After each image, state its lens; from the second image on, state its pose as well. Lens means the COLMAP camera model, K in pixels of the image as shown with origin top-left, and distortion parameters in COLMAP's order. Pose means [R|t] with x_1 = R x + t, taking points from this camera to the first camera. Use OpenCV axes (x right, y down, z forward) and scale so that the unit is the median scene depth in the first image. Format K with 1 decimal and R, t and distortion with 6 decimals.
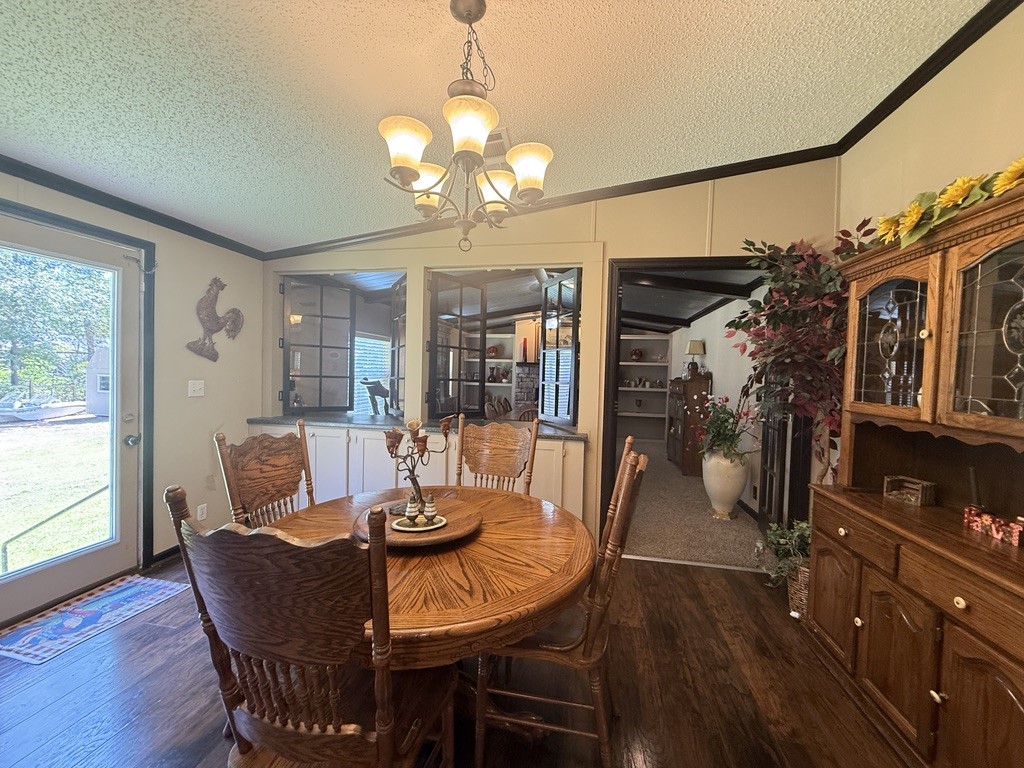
lens RADIAL K [[407.9, 0, 509.8], [0, 407.9, 383.0], [0, 0, 1]] dist [0.001200, -0.000078]
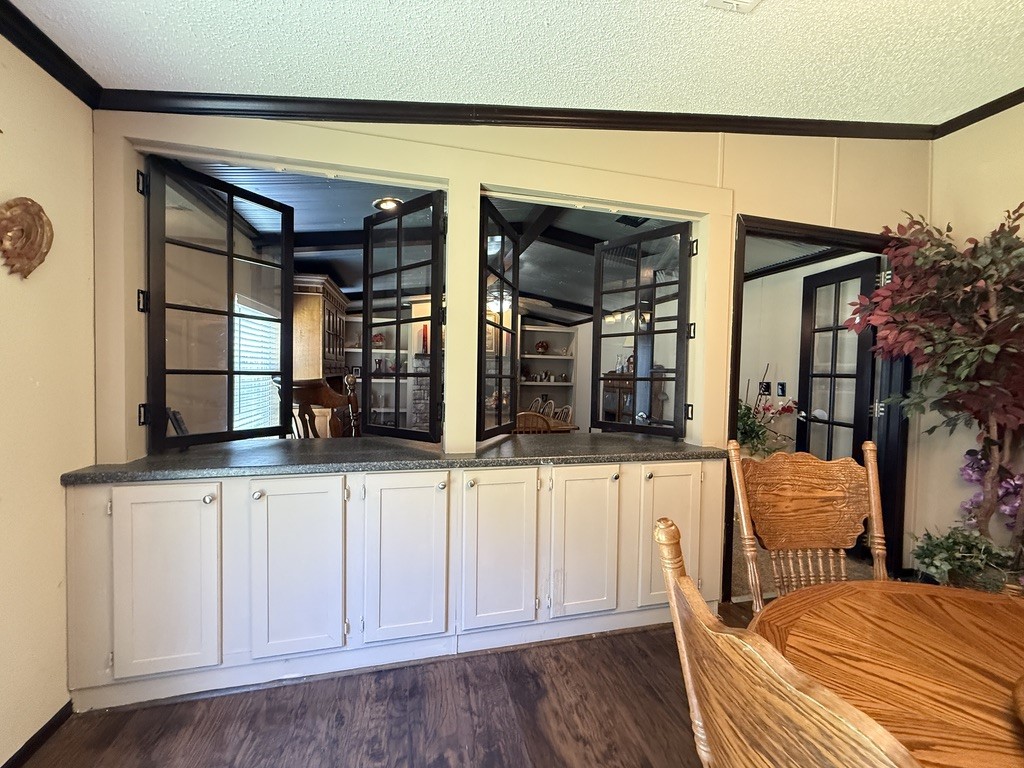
lens RADIAL K [[407.9, 0, 509.8], [0, 407.9, 383.0], [0, 0, 1]] dist [0.001200, -0.000078]
pose [[0.904347, -0.018293, 0.426405, -0.242373], [0.012131, 0.999779, 0.017163, -0.005172], [-0.426624, -0.010349, 0.904370, 0.254832]]
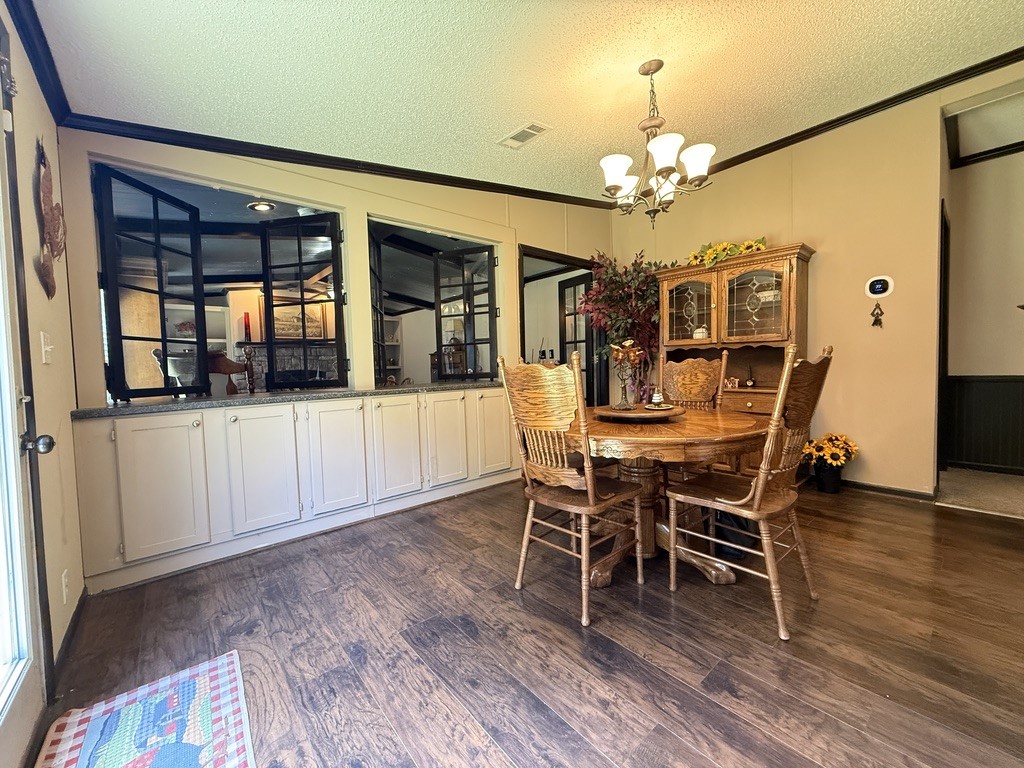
lens RADIAL K [[407.9, 0, 509.8], [0, 407.9, 383.0], [0, 0, 1]] dist [0.001200, -0.000078]
pose [[0.621405, -0.078300, 0.779567, -0.419479], [0.063273, 0.996759, 0.049678, 0.035073], [-0.780930, 0.018455, 0.624345, 0.117339]]
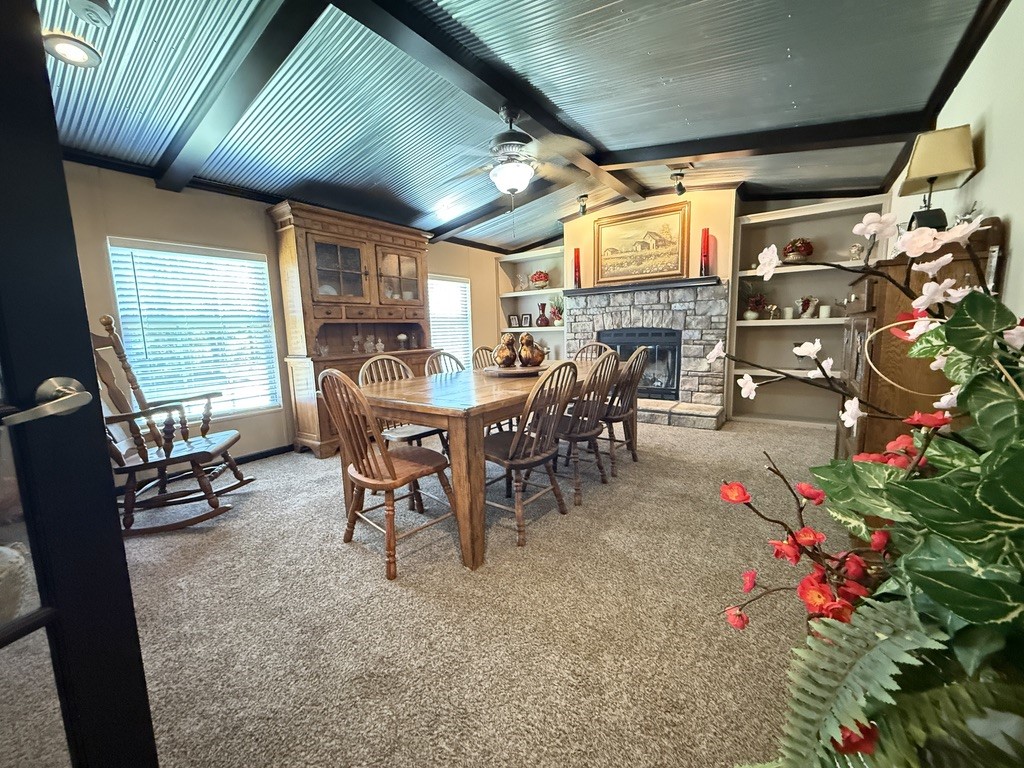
lens RADIAL K [[407.9, 0, 509.8], [0, 407.9, 383.0], [0, 0, 1]] dist [0.001200, -0.000078]
pose [[0.899359, 0.000101, -0.437211, 0.316244], [0.048212, 0.993878, 0.099404, 0.033361], [0.434545, -0.110479, 0.893848, 0.586493]]
